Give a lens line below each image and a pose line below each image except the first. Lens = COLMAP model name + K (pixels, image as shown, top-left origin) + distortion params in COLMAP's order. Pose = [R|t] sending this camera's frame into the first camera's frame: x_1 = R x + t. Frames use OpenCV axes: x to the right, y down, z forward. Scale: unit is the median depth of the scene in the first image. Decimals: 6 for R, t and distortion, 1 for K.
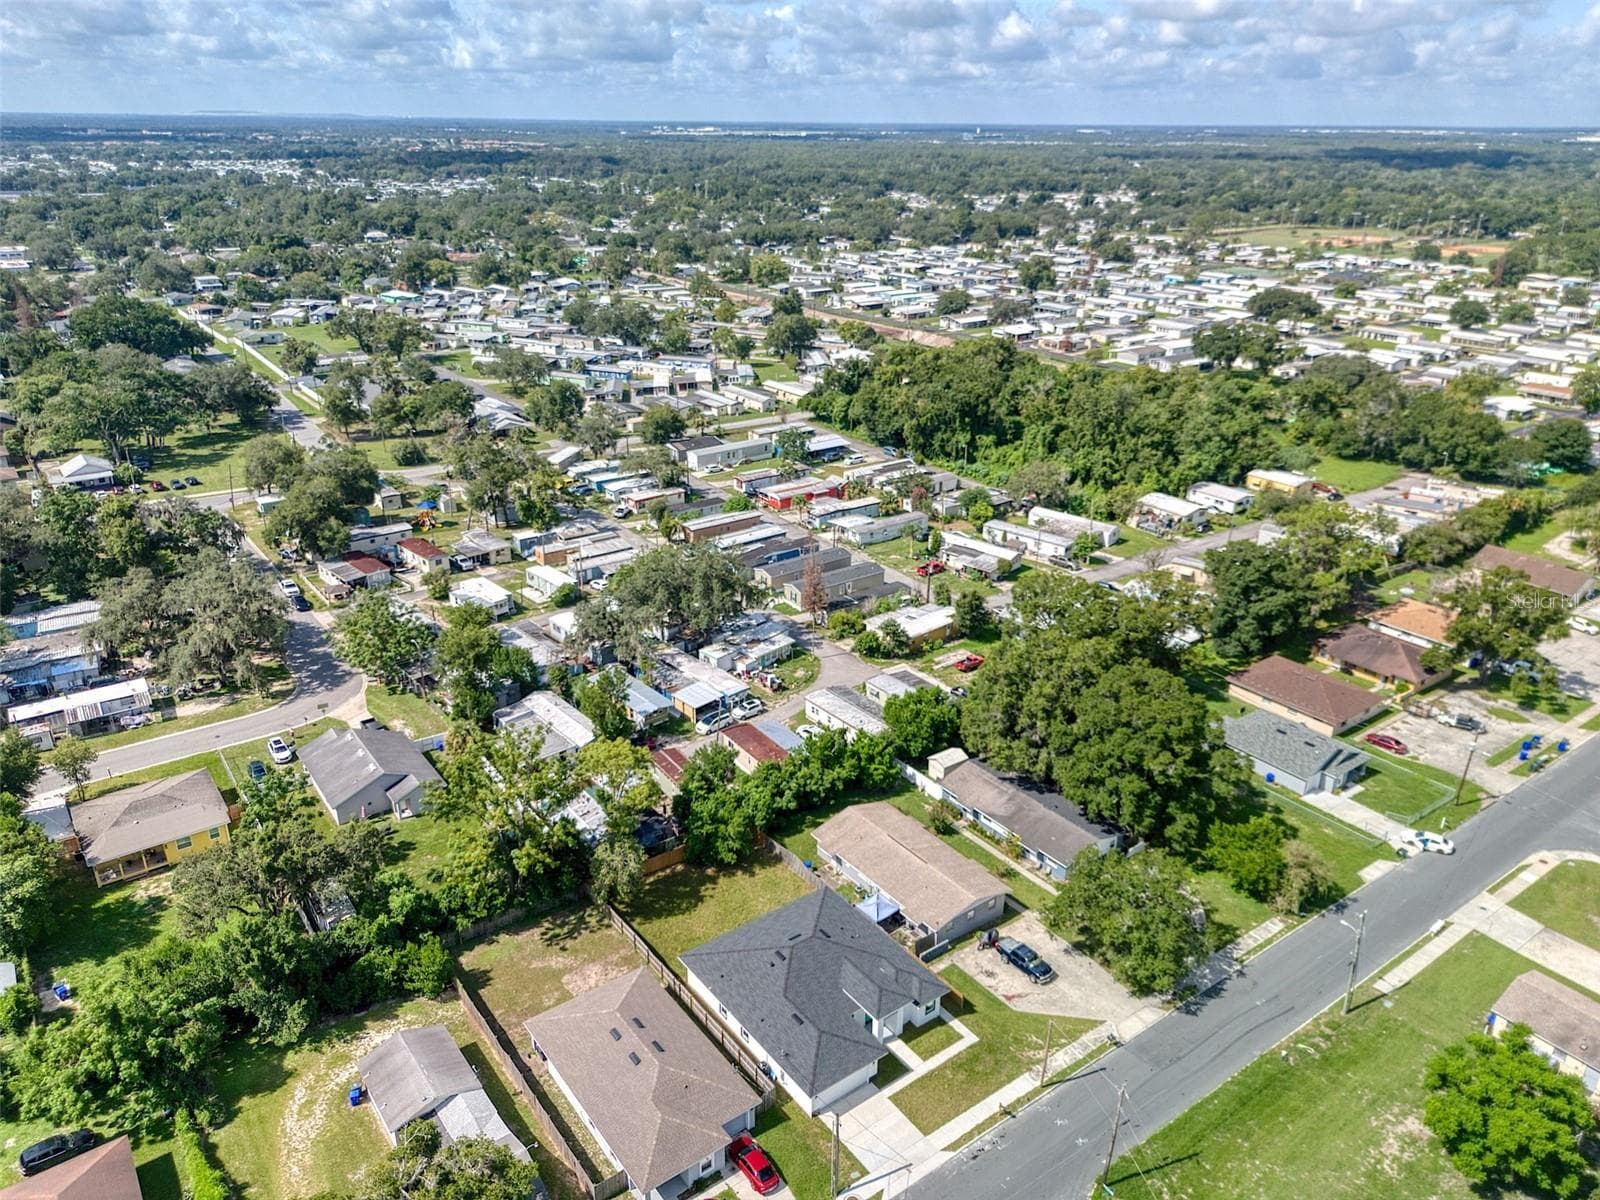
lens RADIAL K [[1125.3, 0, 805.0], [0, 1125.3, 604.0], [0, 0, 1]] dist [0.066785, -0.060738]
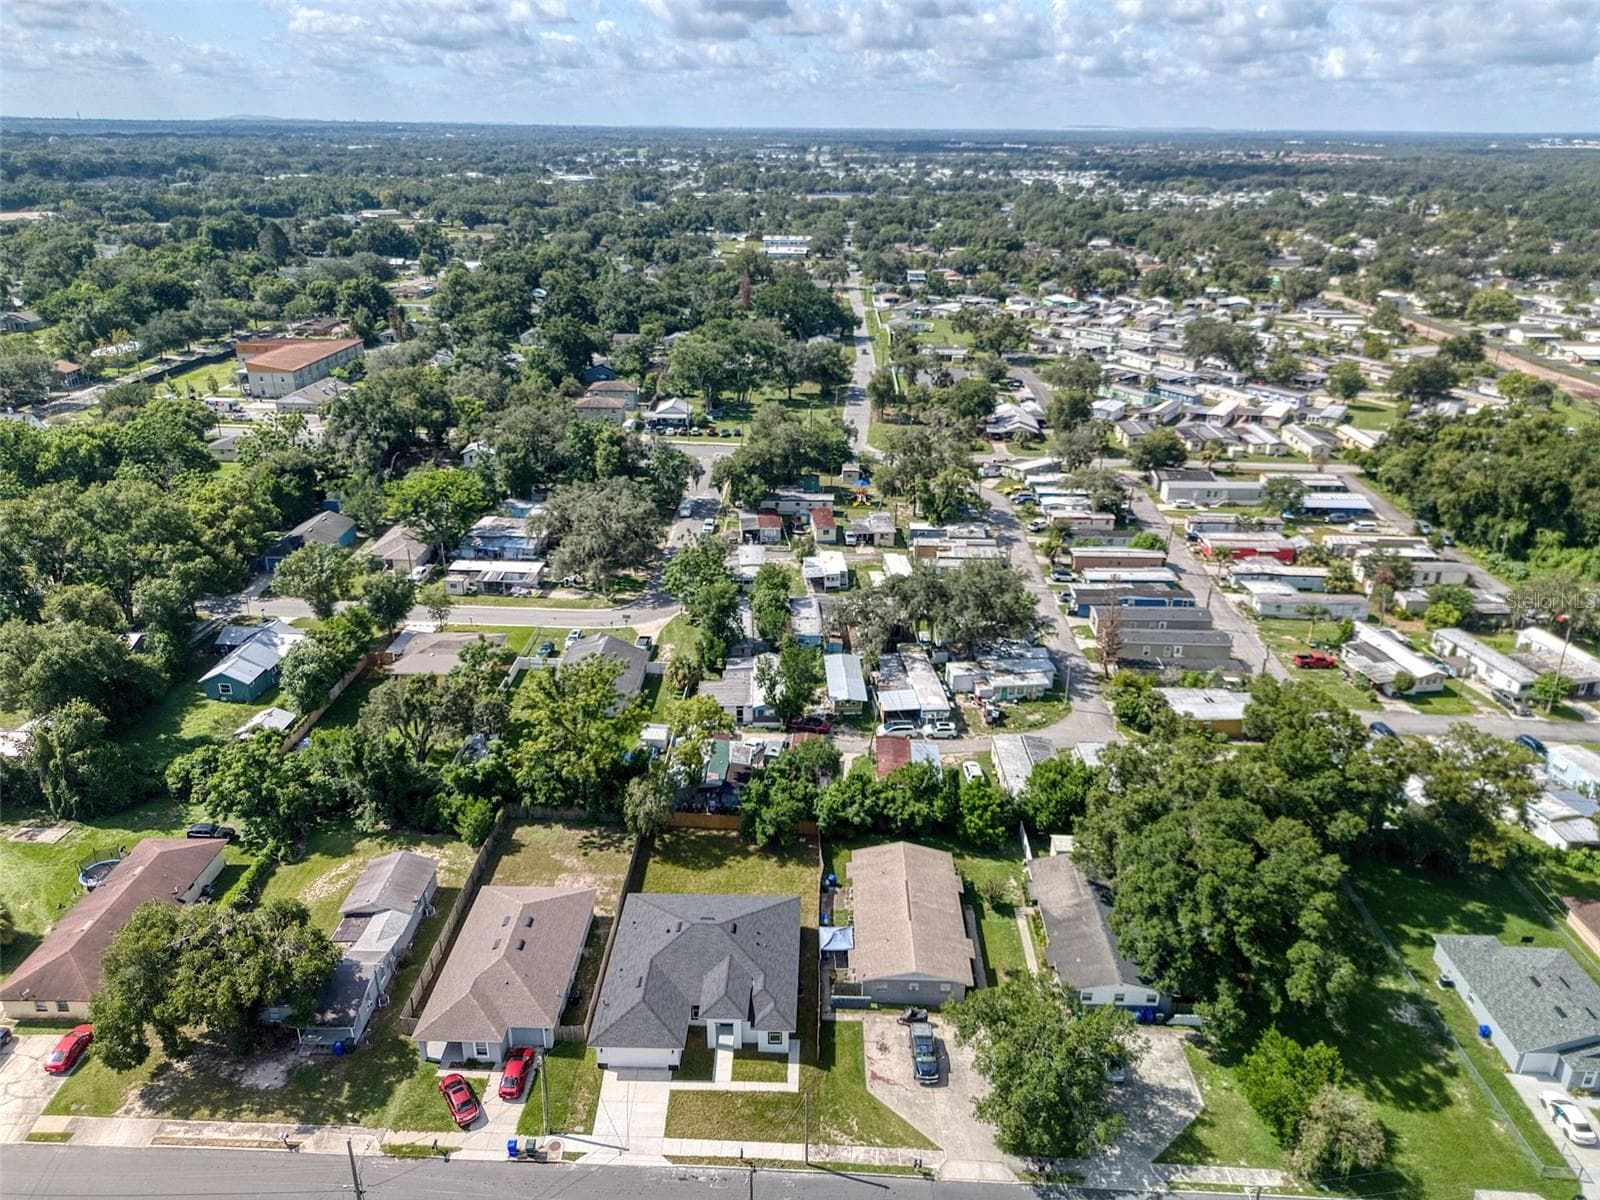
lens RADIAL K [[1125.3, 0, 805.0], [0, 1125.3, 604.0], [0, 0, 1]] dist [0.066785, -0.060738]
pose [[0.786601, 0.240691, -0.568619, 0.280964], [-0.246099, 0.966800, 0.068796, -0.036641], [0.566299, 0.085821, 0.819719, 0.088281]]
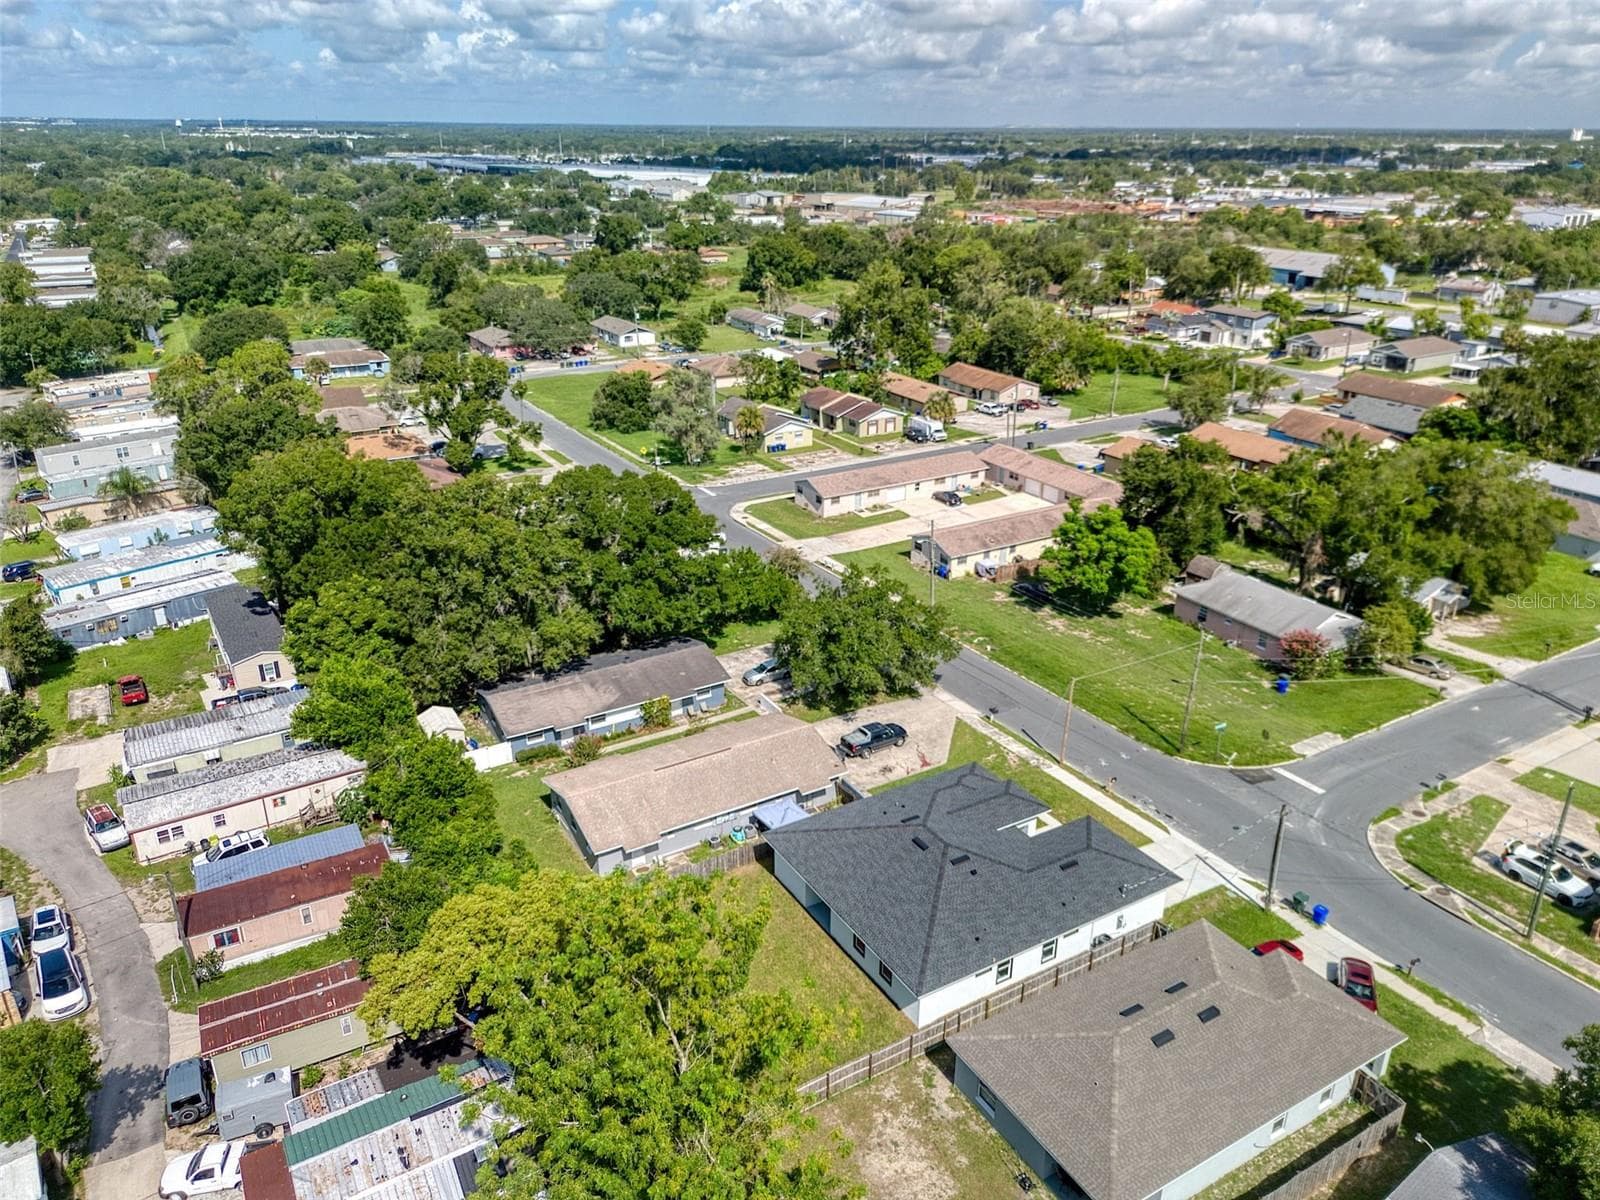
lens RADIAL K [[1125.3, 0, 805.0], [0, 1125.3, 604.0], [0, 0, 1]] dist [0.066785, -0.060738]
pose [[0.101486, -0.397464, 0.911988, -0.278843], [0.386747, 0.860376, 0.331933, -0.038668], [-0.916584, 0.319022, 0.241034, 0.415690]]
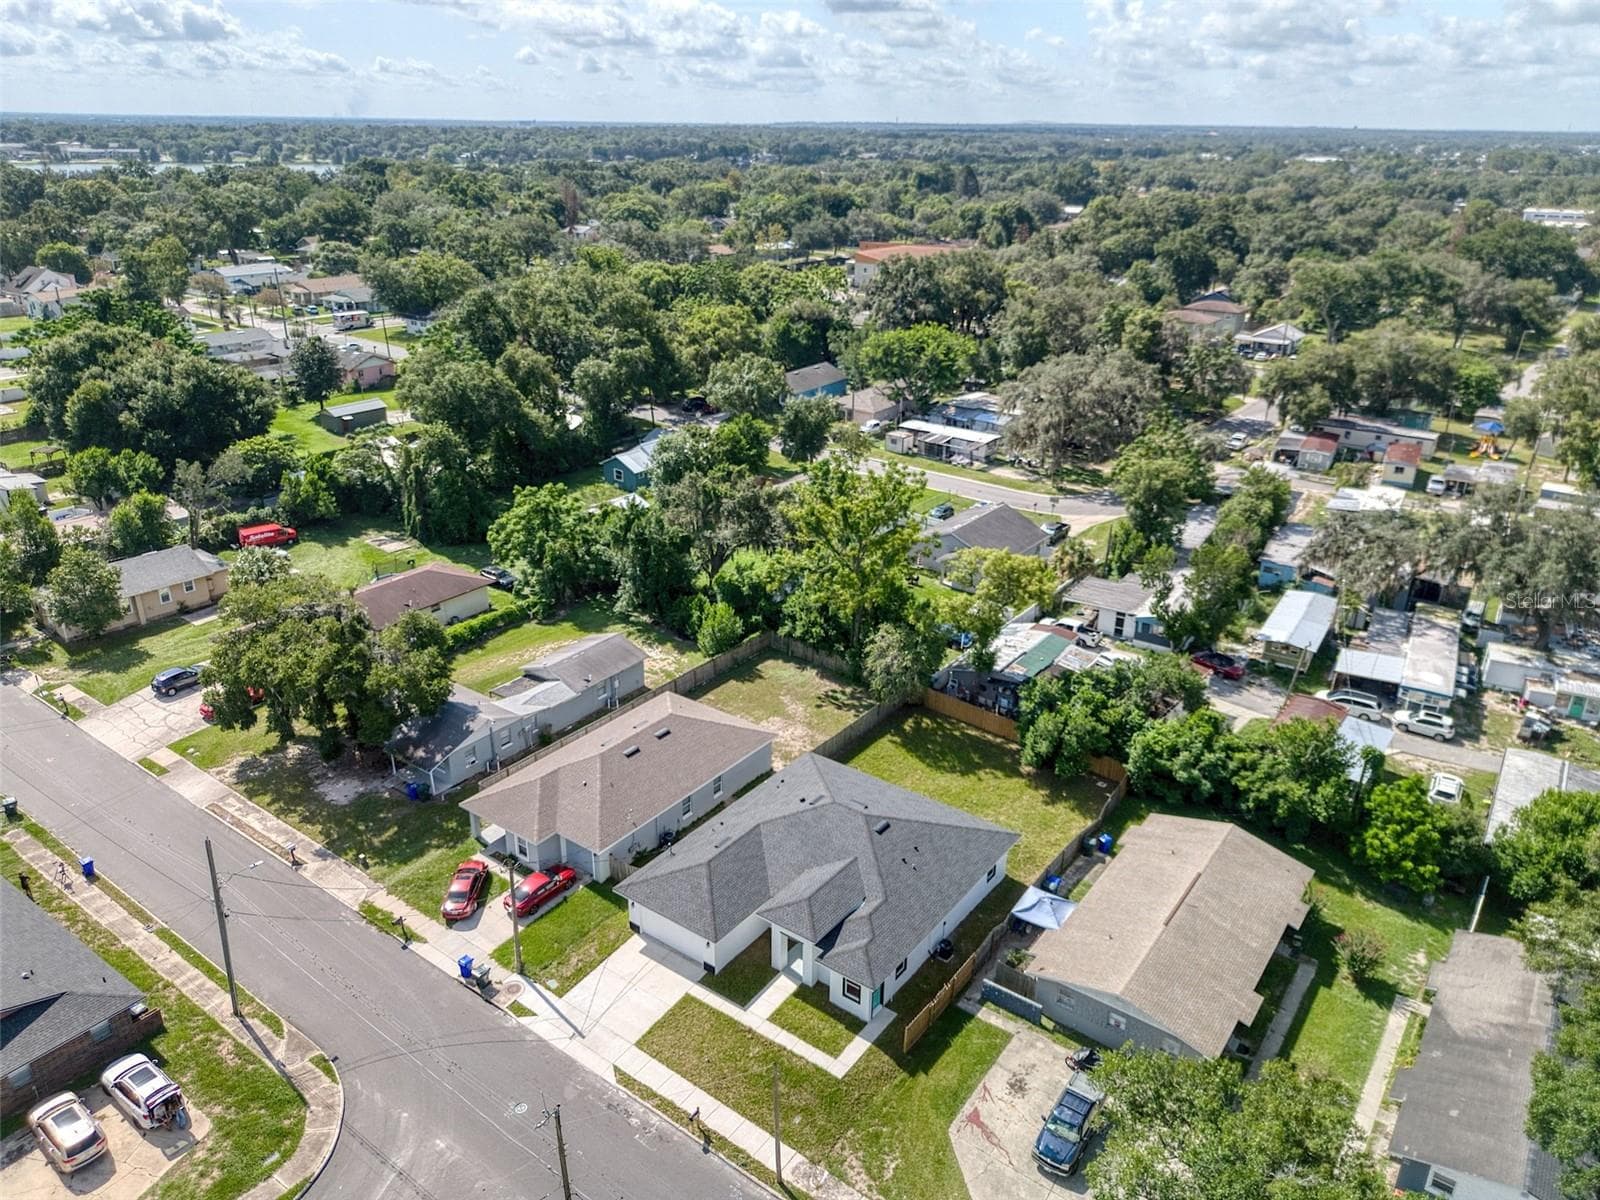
lens RADIAL K [[1125.3, 0, 805.0], [0, 1125.3, 604.0], [0, 0, 1]] dist [0.066785, -0.060738]
pose [[0.293778, 0.371235, -0.880840, 0.272394], [-0.386236, 0.889028, 0.245869, 0.009937], [0.874367, 0.267981, 0.404561, 0.315575]]
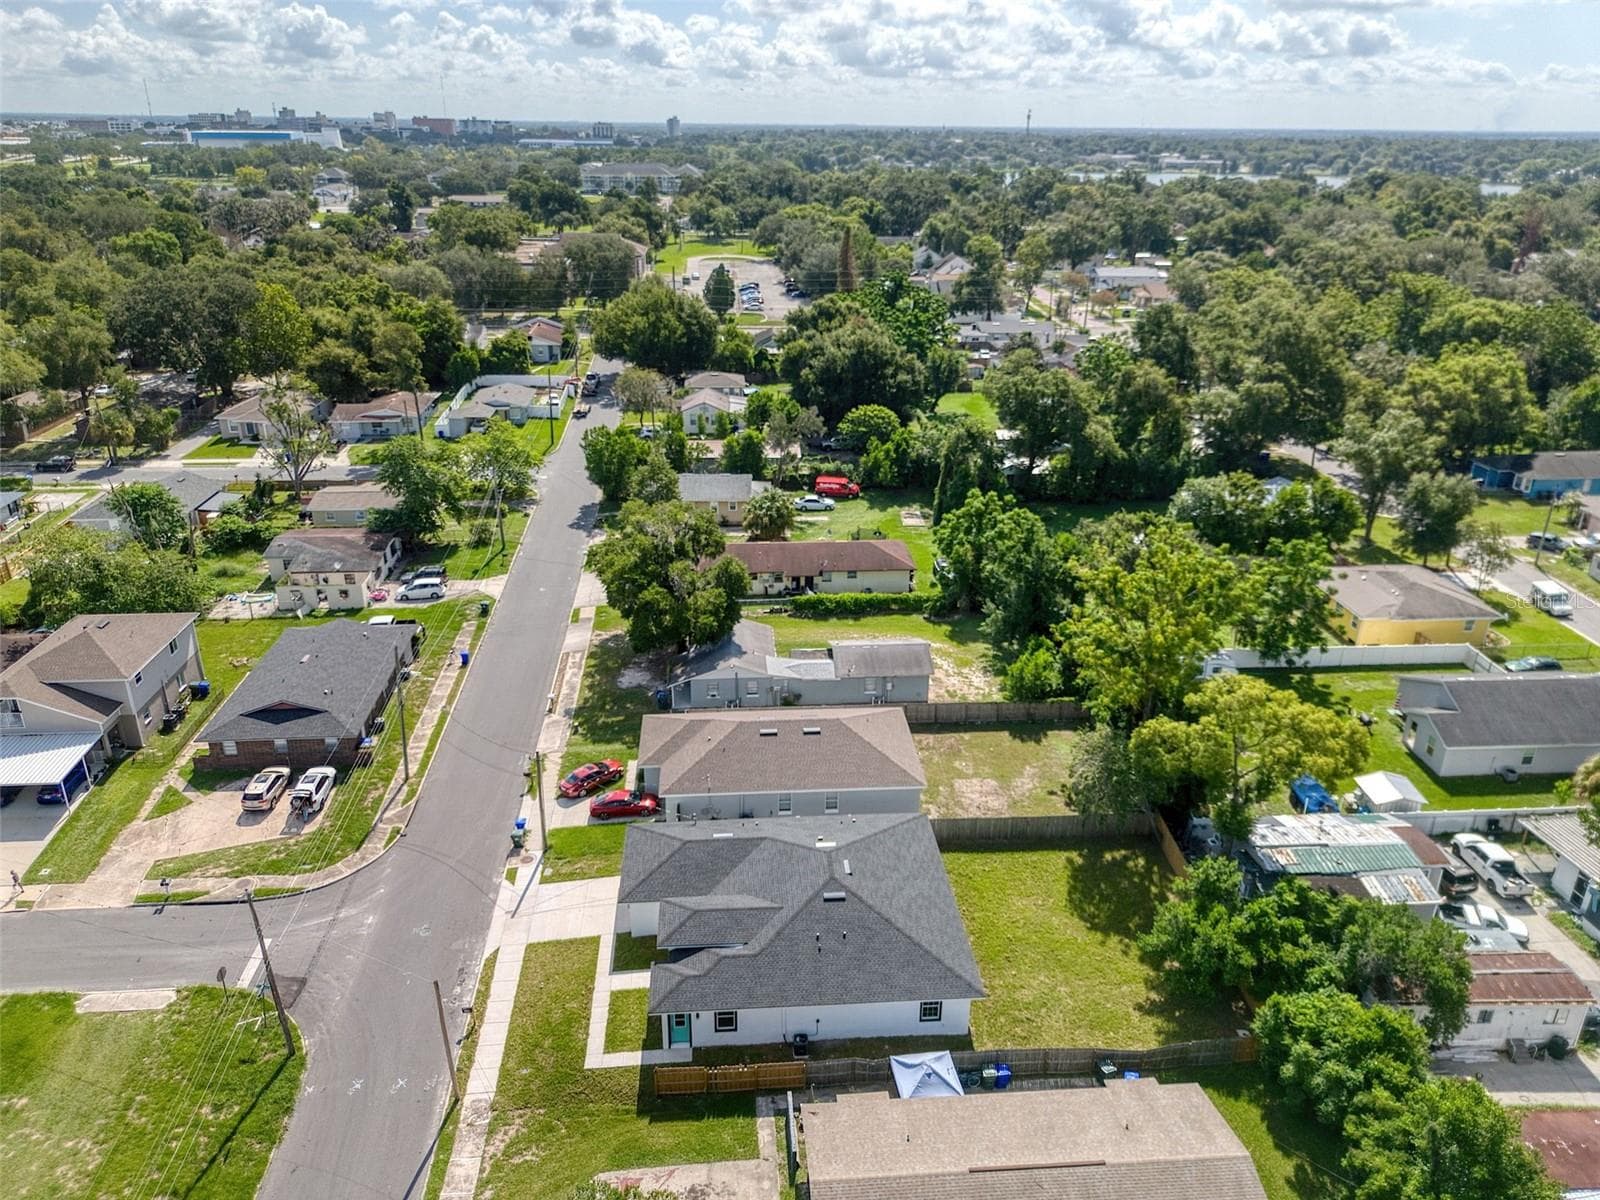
lens RADIAL K [[1125.3, 0, 805.0], [0, 1125.3, 604.0], [0, 0, 1]] dist [0.066785, -0.060738]
pose [[-0.531739, 0.320060, -0.784102, 0.227844], [-0.348870, 0.760859, 0.547159, -0.082835], [0.771715, 0.564495, -0.292919, 0.527644]]
